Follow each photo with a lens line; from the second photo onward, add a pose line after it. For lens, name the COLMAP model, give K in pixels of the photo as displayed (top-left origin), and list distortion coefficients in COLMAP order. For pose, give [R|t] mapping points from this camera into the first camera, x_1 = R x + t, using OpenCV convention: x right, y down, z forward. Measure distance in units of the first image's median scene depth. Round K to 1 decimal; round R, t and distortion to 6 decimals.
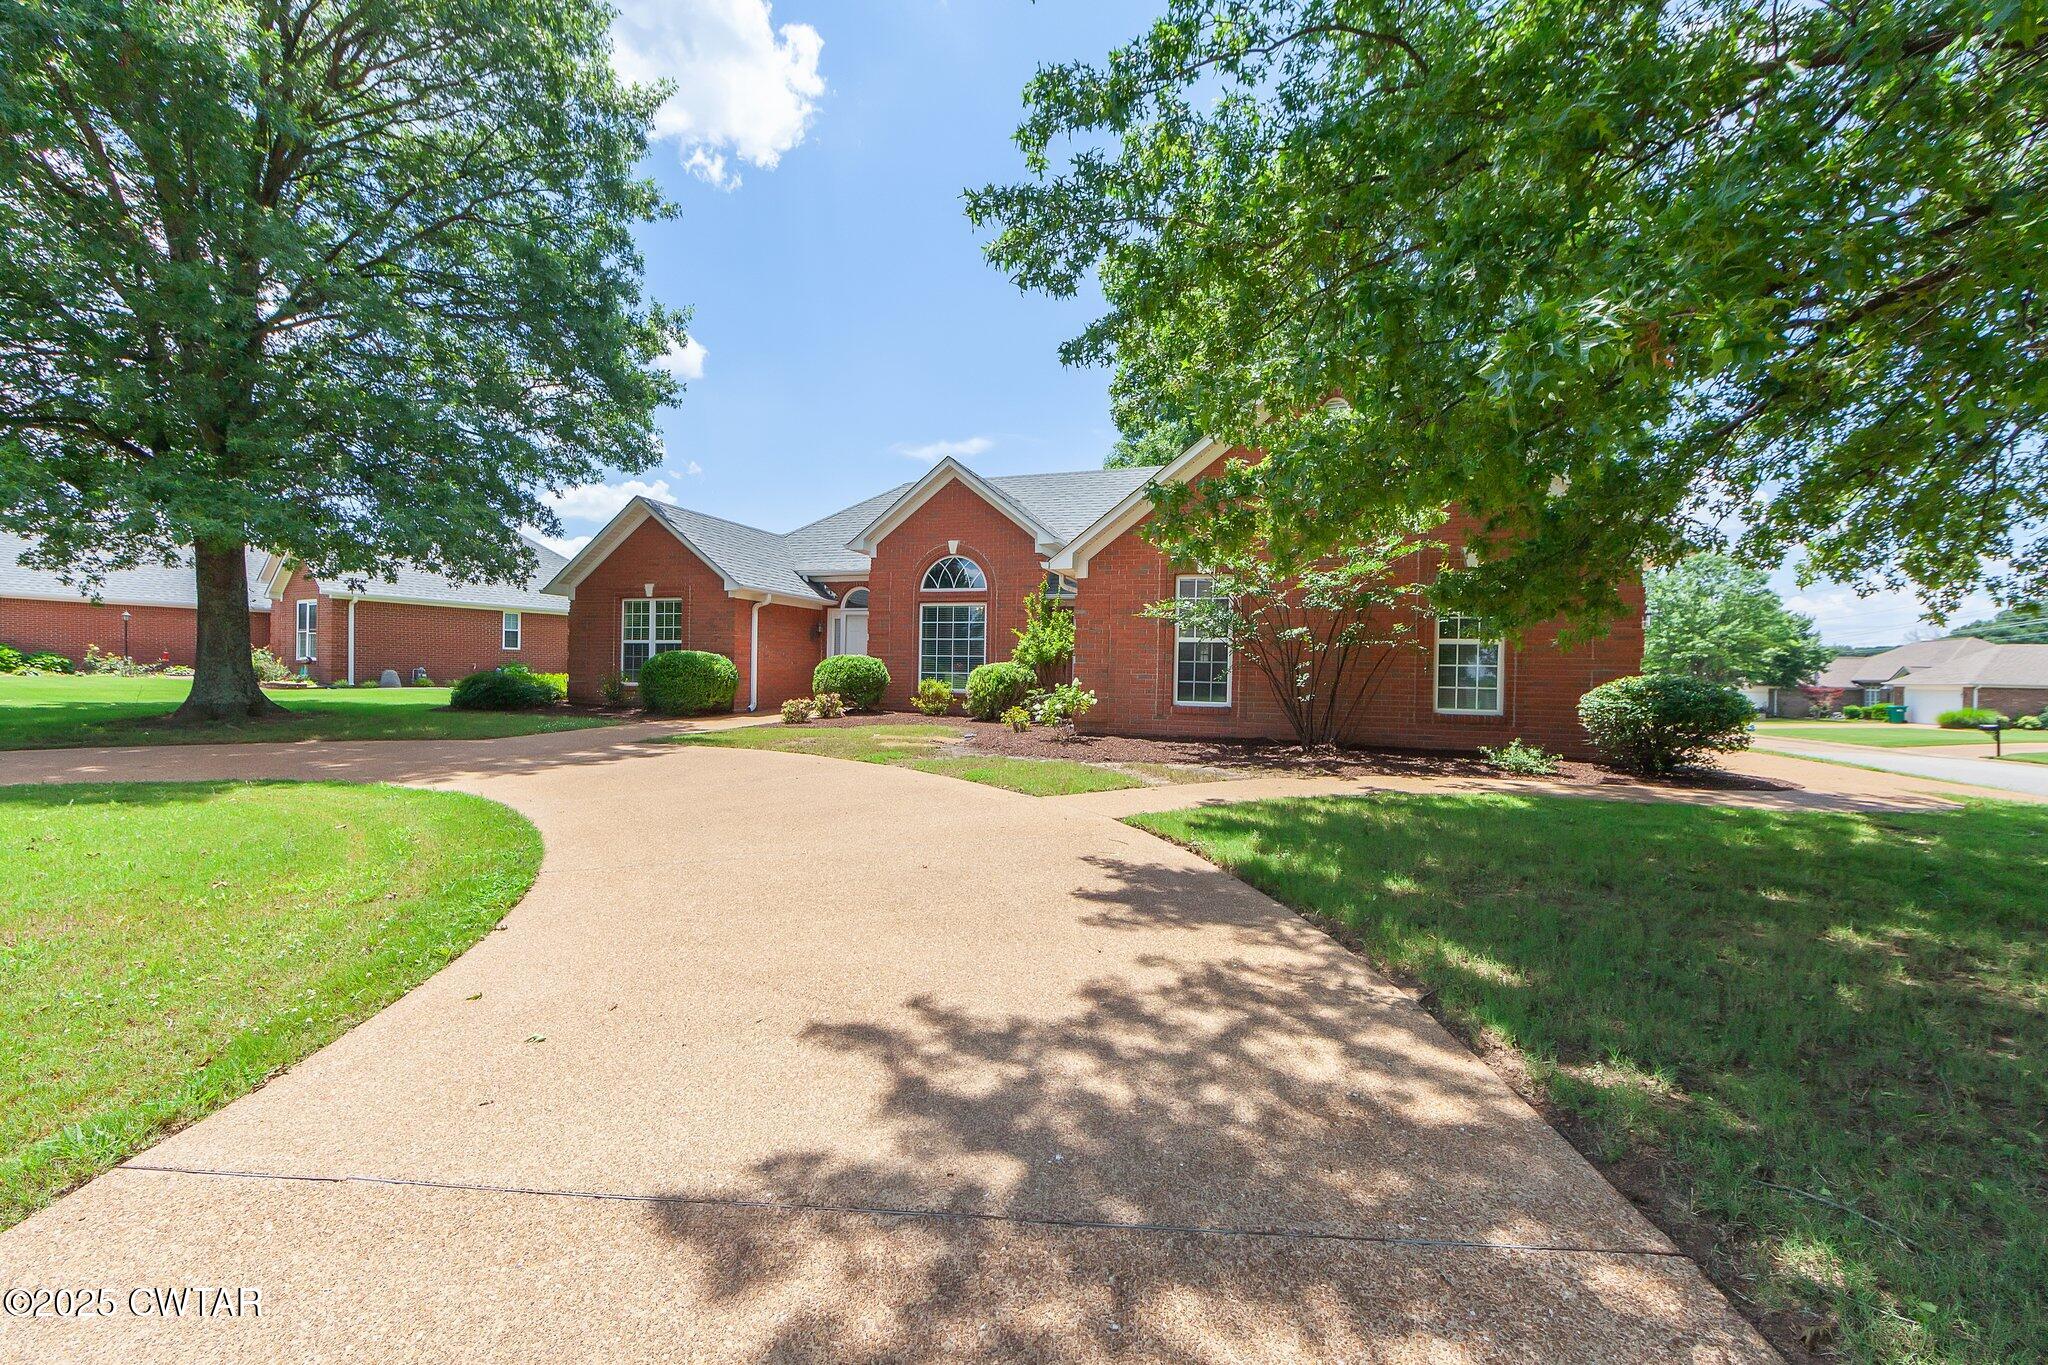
lens RADIAL K [[821.5, 0, 1015.7], [0, 821.5, 675.8], [0, 0, 1]] dist [-0.002002, -0.000309]
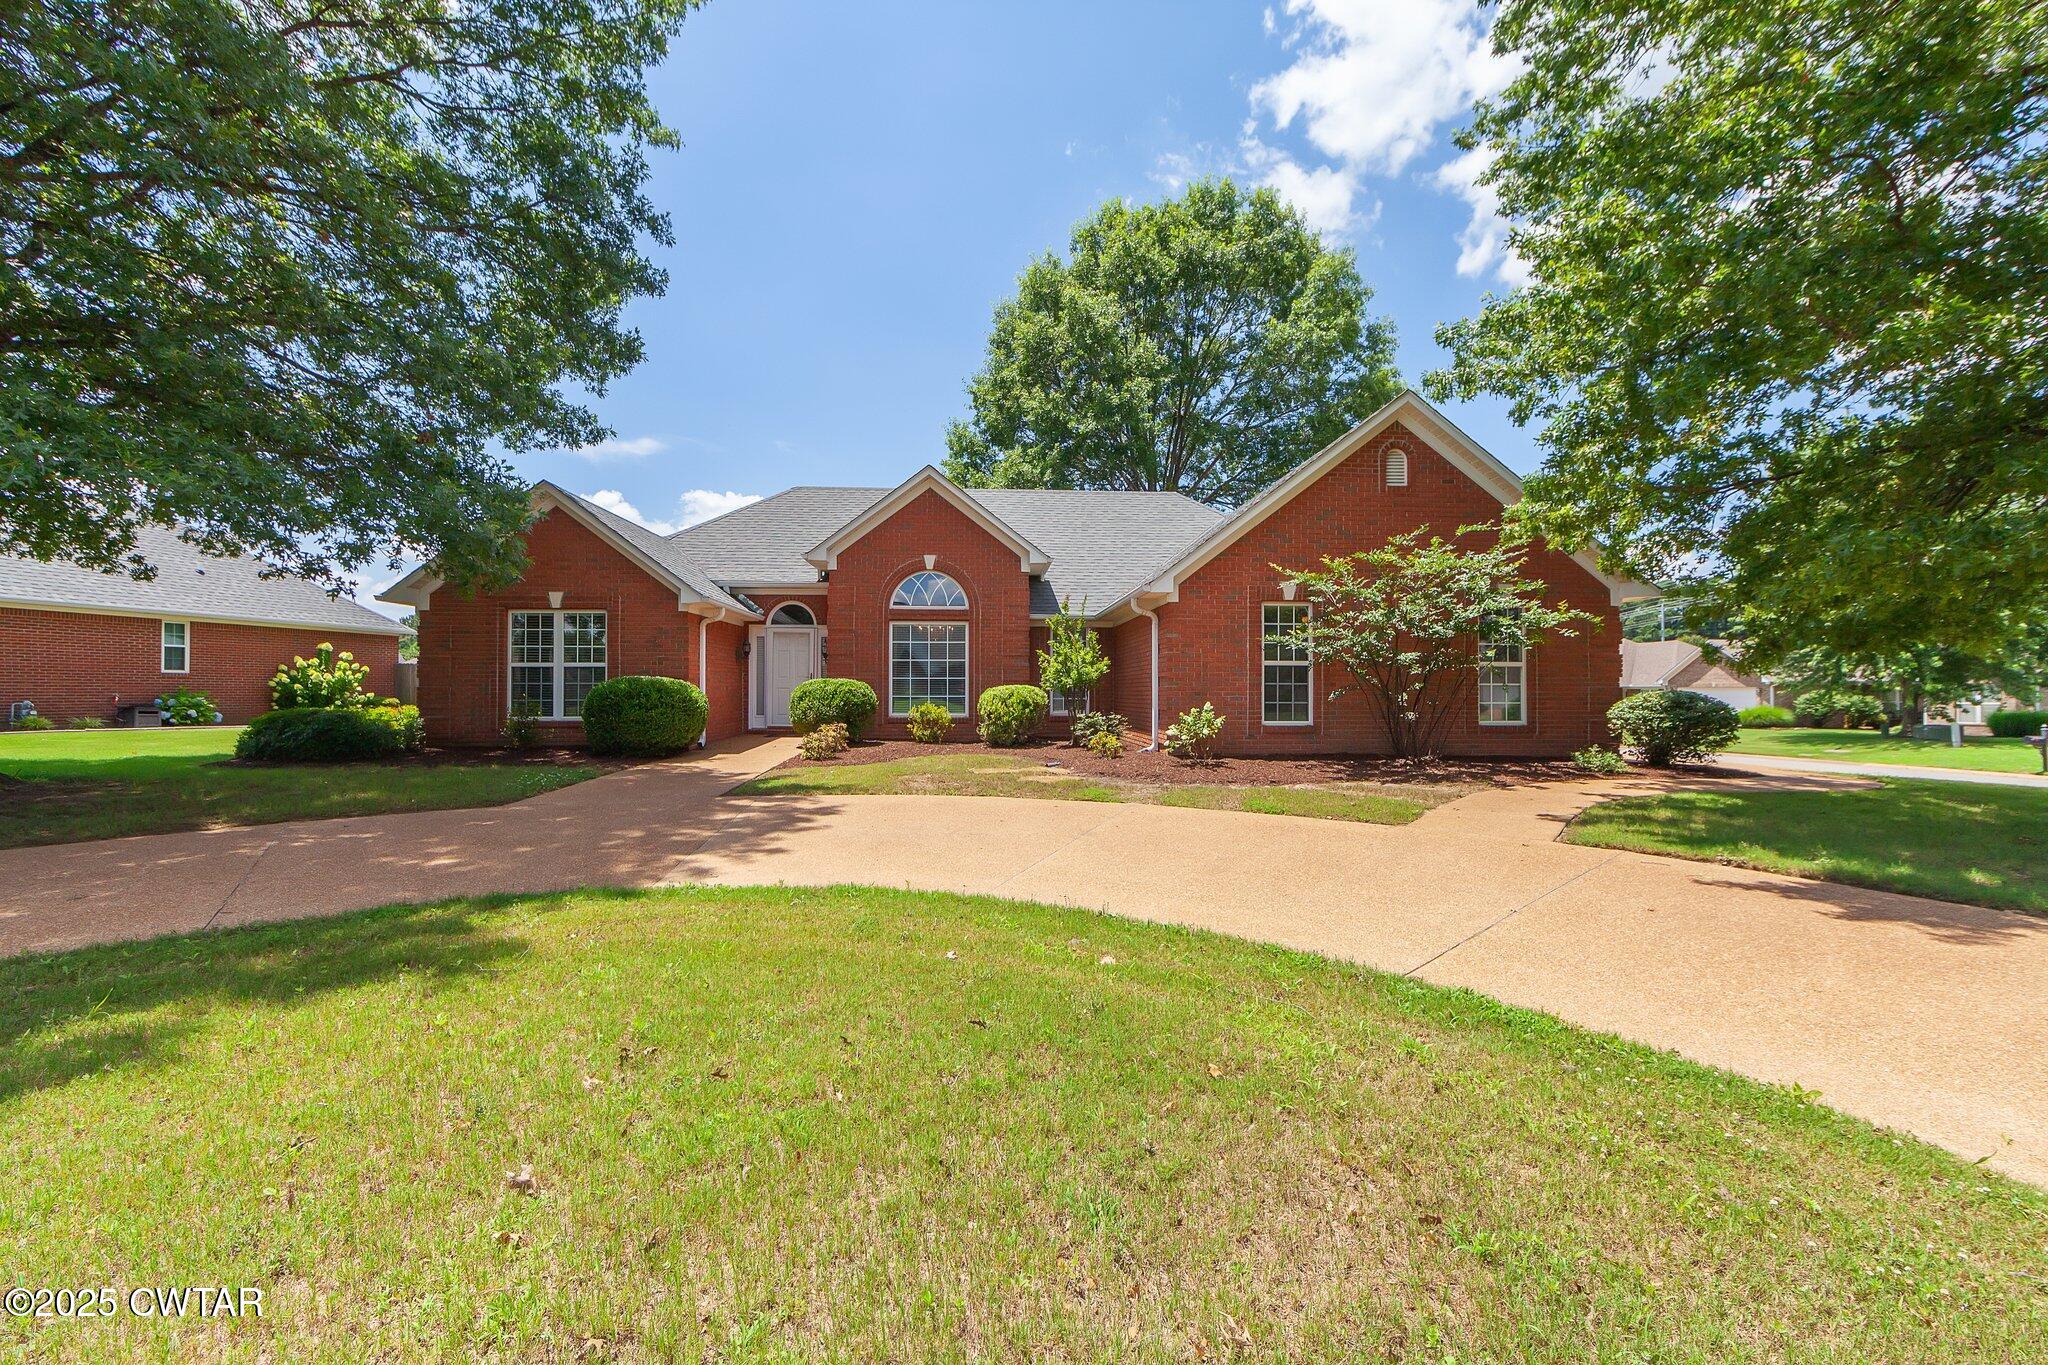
lens RADIAL K [[821.5, 0, 1004.0], [0, 821.5, 683.0], [0, 0, 1]] dist [-0.002002, -0.000309]
pose [[0.928844, -0.012722, 0.370251, -0.345627], [0.015879, 0.999859, -0.005480, -0.012173], [-0.370129, 0.010969, 0.928915, 0.100123]]
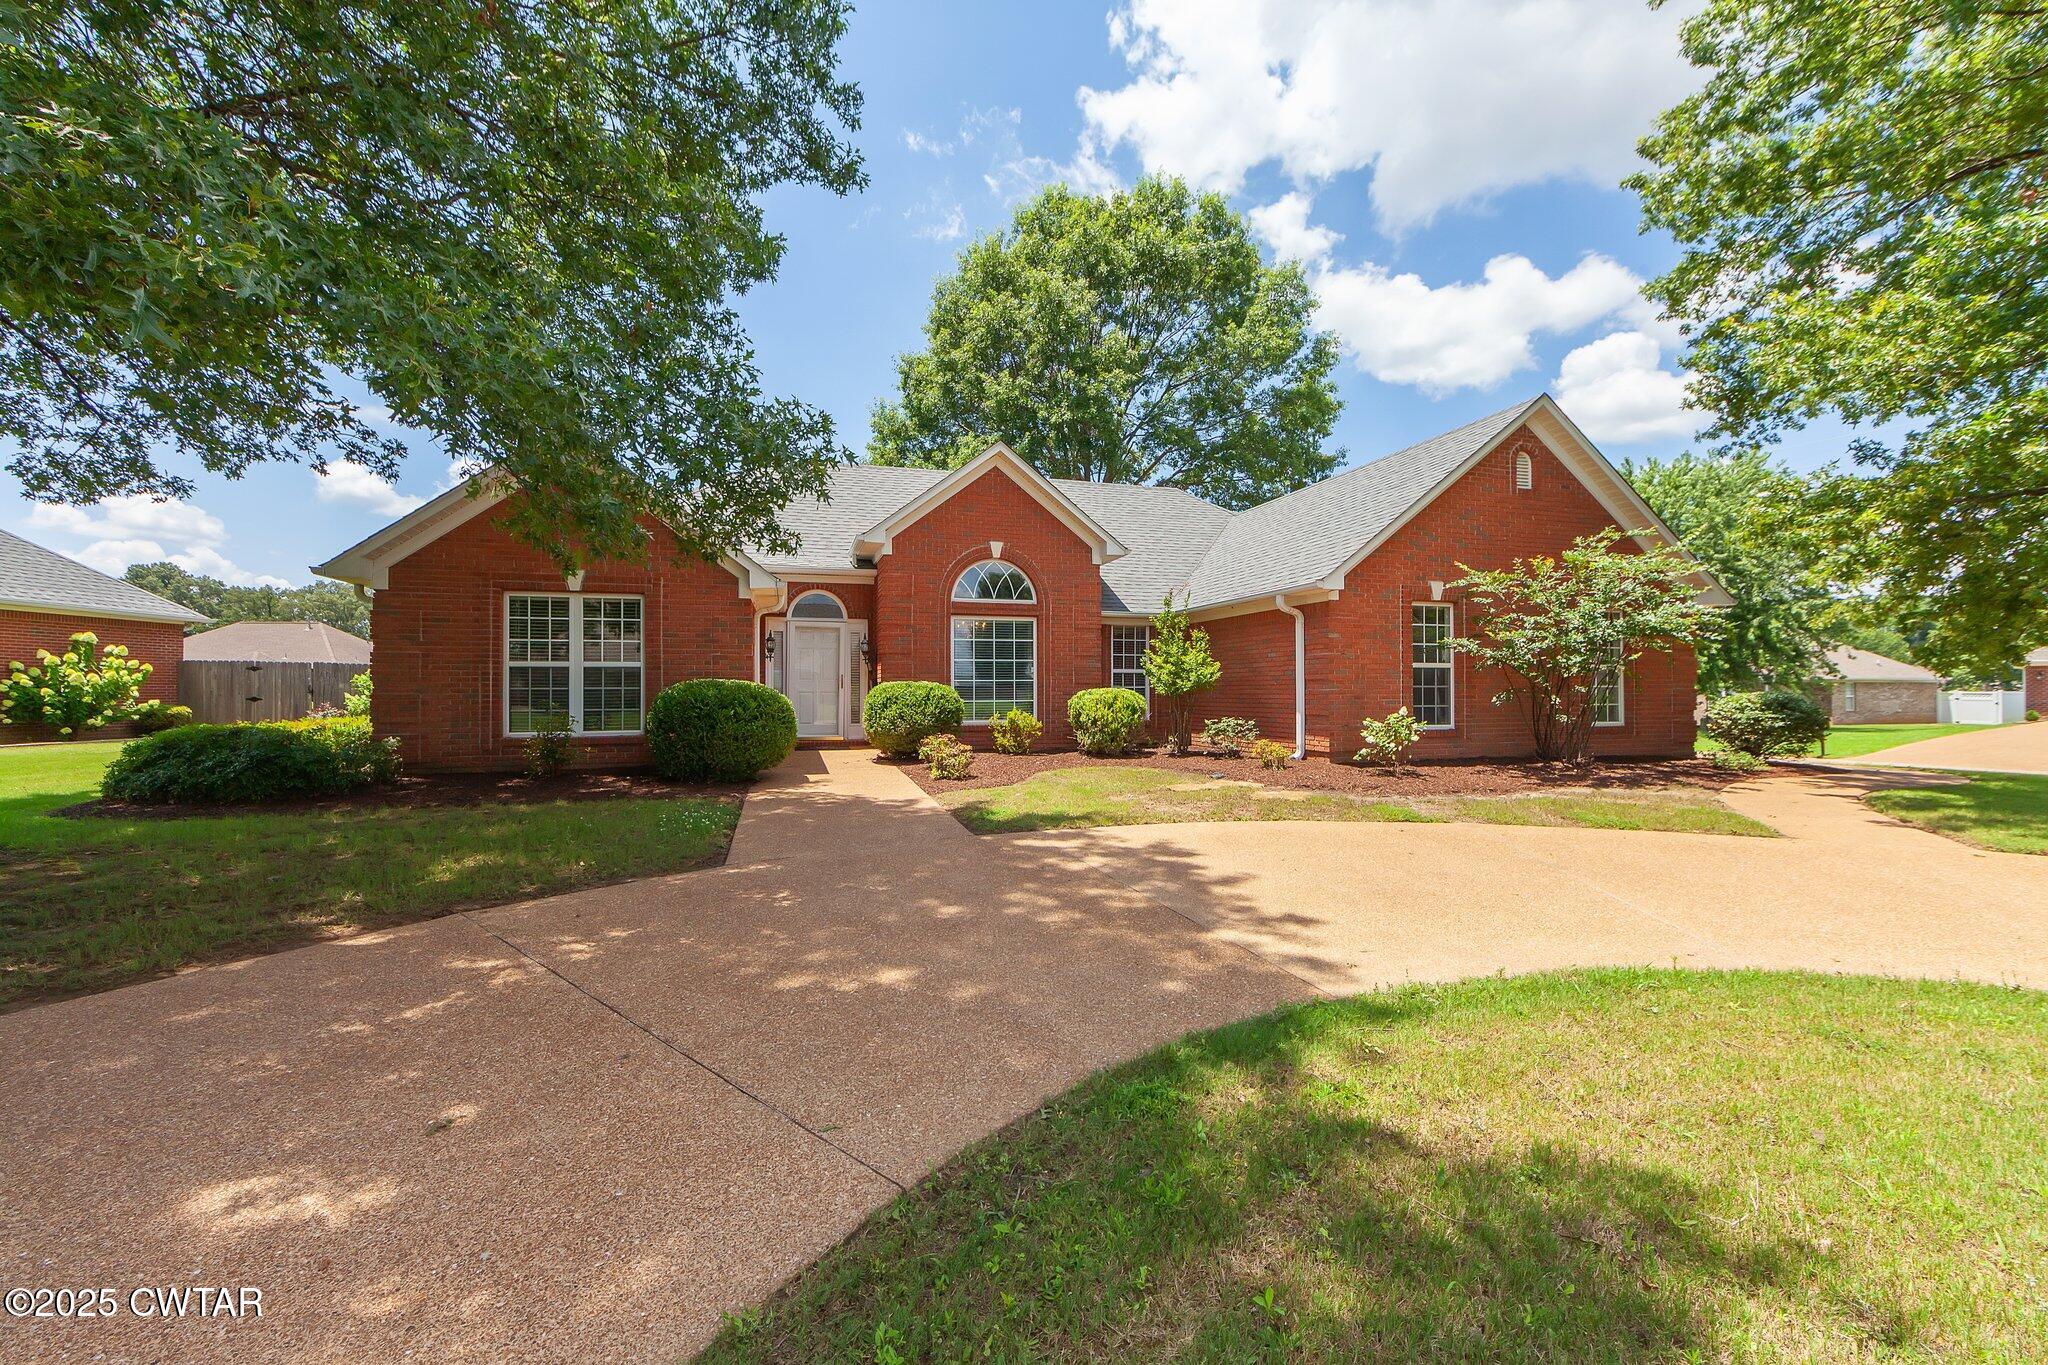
lens RADIAL K [[821.5, 0, 1004.6], [0, 821.5, 682.0], [0, 0, 1]] dist [-0.002002, -0.000309]
pose [[0.819515, -0.013995, 0.572887, -0.547477], [0.018169, 0.999834, -0.001566, -0.021168], [-0.572770, 0.011692, 0.819633, 0.315073]]
